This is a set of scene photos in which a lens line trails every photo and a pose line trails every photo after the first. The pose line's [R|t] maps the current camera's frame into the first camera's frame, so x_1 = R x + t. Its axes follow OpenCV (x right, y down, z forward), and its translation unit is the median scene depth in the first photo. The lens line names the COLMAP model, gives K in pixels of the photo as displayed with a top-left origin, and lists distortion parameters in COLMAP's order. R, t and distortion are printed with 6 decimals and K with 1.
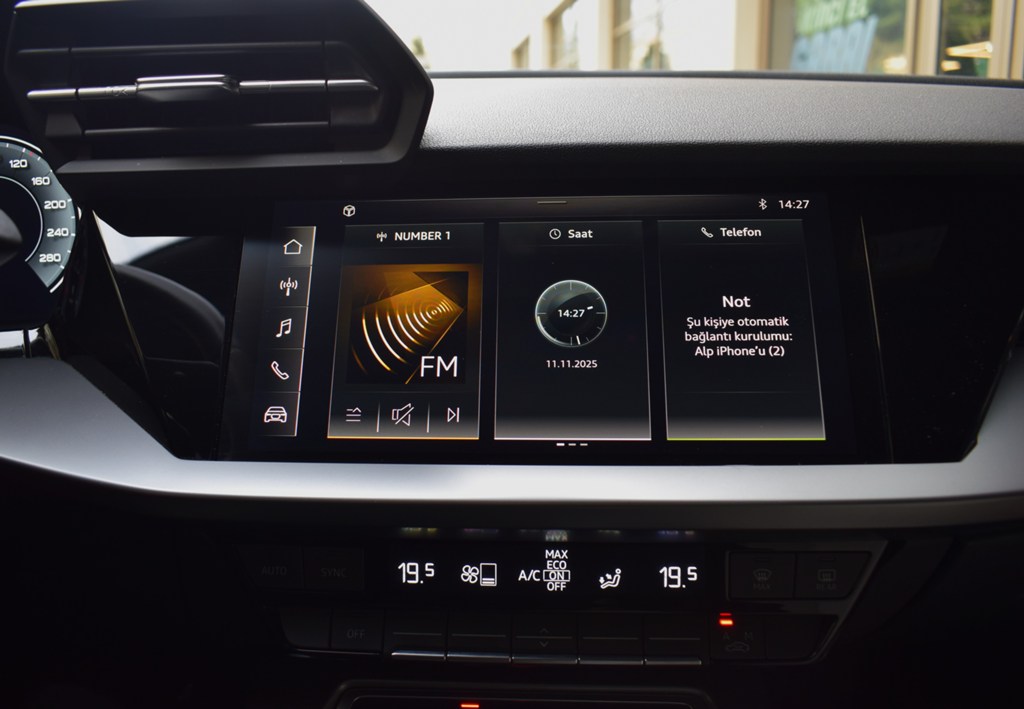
lens RADIAL K [[848.9, 0, 548.3], [0, 848.9, 365.6], [0, 0, 1]] dist [-0.109948, 0.029495]
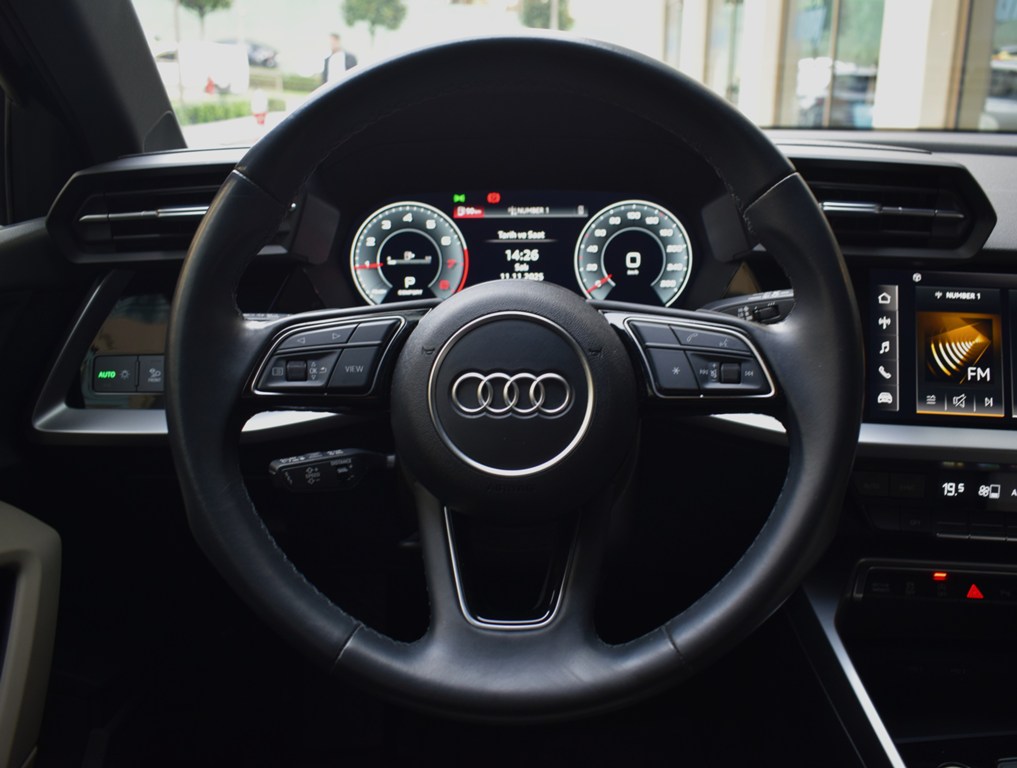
lens RADIAL K [[924.7, 0, 531.5], [0, 924.7, 383.3], [0, 0, 1]] dist [-0.093244, 0.000000]
pose [[0.995069, 0.039539, -0.090960, -0.888726], [-0.030287, 0.994432, 0.100933, -0.142162], [0.094444, -0.097681, 0.990726, -0.961676]]
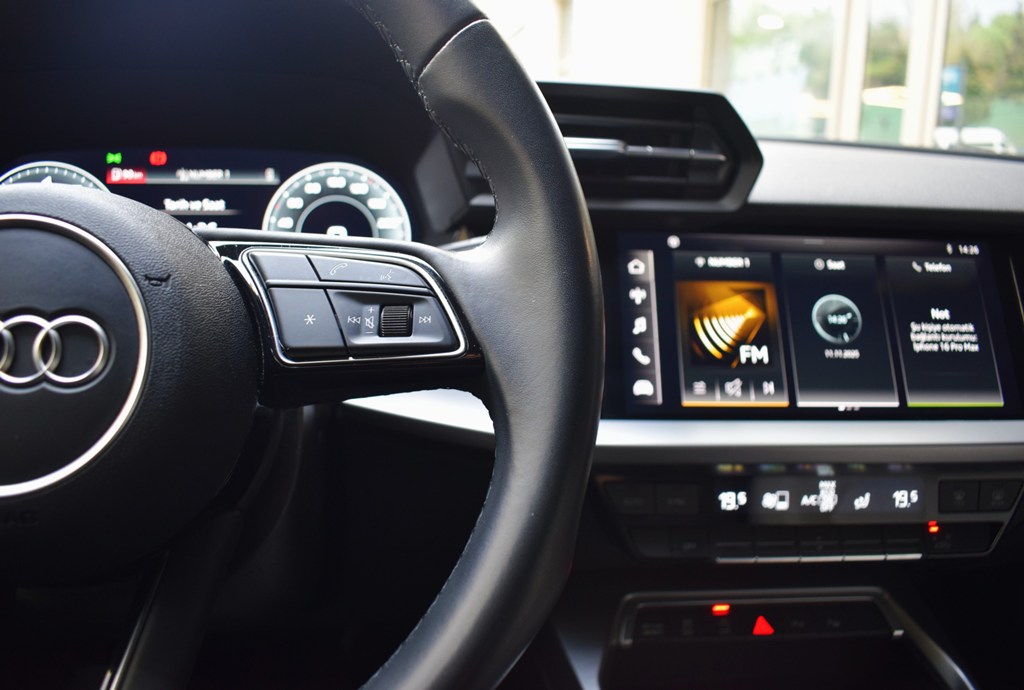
lens RADIAL K [[787.8, 0, 514.0], [0, 787.8, 347.1], [0, 0, 1]] dist [-0.111335, 0.021582]
pose [[0.994344, 0.015049, 0.105138, -0.673077], [-0.013028, 0.999717, -0.019885, 0.020212], [-0.105408, 0.018403, 0.994259, -0.266681]]
